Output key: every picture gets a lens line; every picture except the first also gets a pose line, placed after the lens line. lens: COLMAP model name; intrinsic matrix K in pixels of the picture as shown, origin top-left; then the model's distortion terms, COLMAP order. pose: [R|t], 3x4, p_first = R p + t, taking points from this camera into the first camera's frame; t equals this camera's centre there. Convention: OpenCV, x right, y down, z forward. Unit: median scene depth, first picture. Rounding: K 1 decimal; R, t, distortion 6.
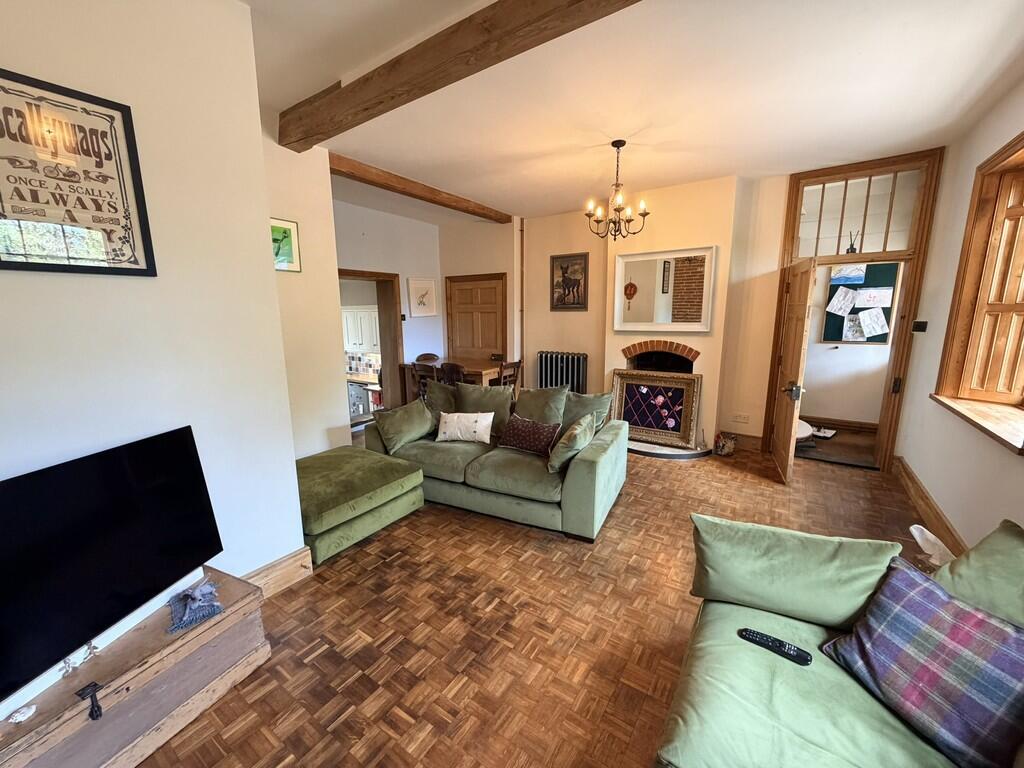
lens RADIAL K [[405.2, 0, 512.0], [0, 405.2, 384.0], [0, 0, 1]] dist [0.000743, 0.000033]
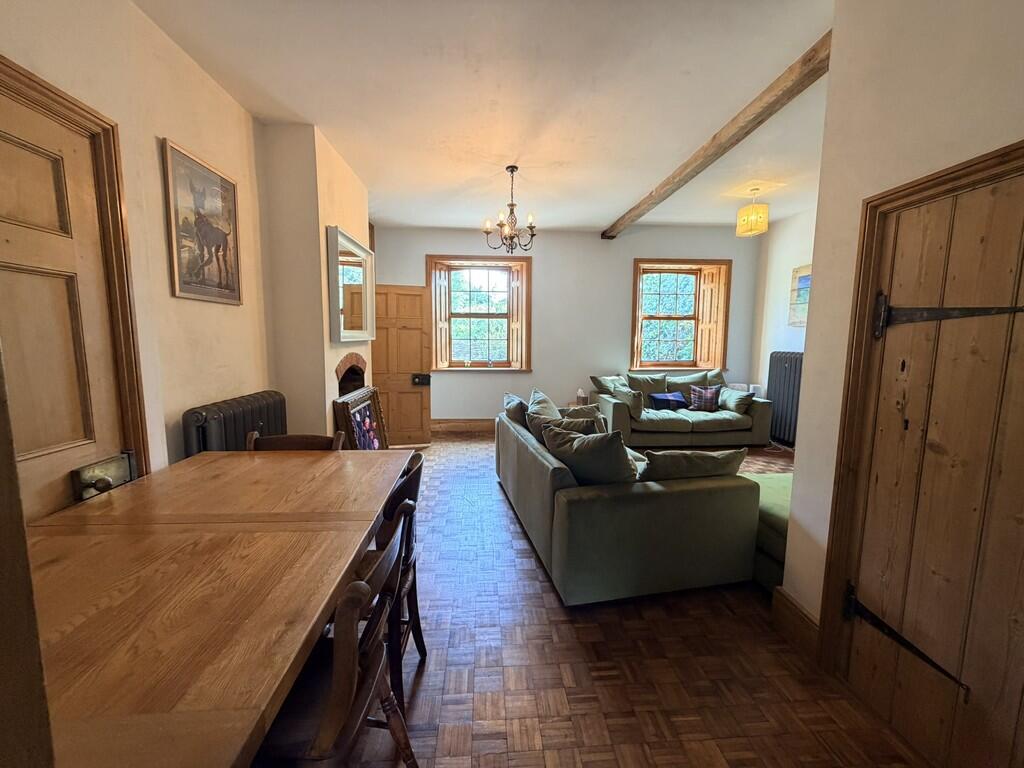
lens RADIAL K [[405.2, 0, 512.0], [0, 405.2, 384.0], [0, 0, 1]] dist [0.000743, 0.000033]
pose [[-0.621429, -0.087690, 0.778548, -0.709848], [0.136278, 0.966470, 0.217632, -0.271953], [-0.771527, 0.241342, -0.588642, 1.904965]]
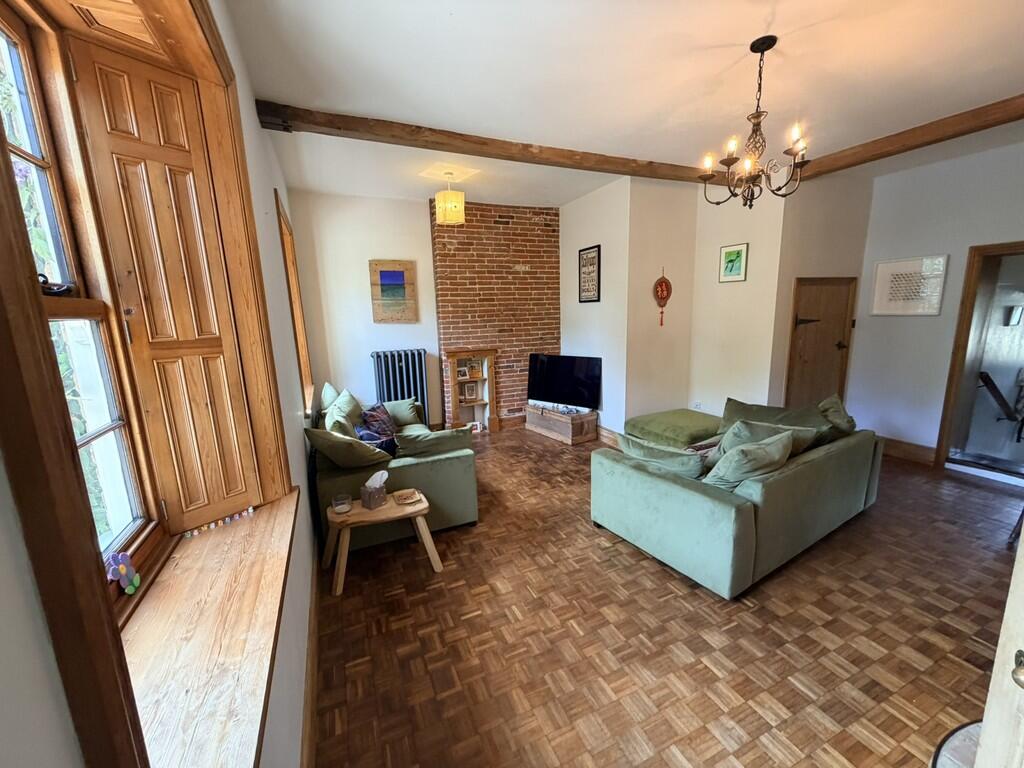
lens RADIAL K [[405.2, 0, 512.0], [0, 405.2, 384.0], [0, 0, 1]] dist [0.000743, 0.000033]
pose [[-0.521480, 0.174745, -0.835178, 1.098063], [-0.118977, 0.954351, 0.273968, -0.244429], [0.844928, 0.242236, -0.476885, 1.149197]]
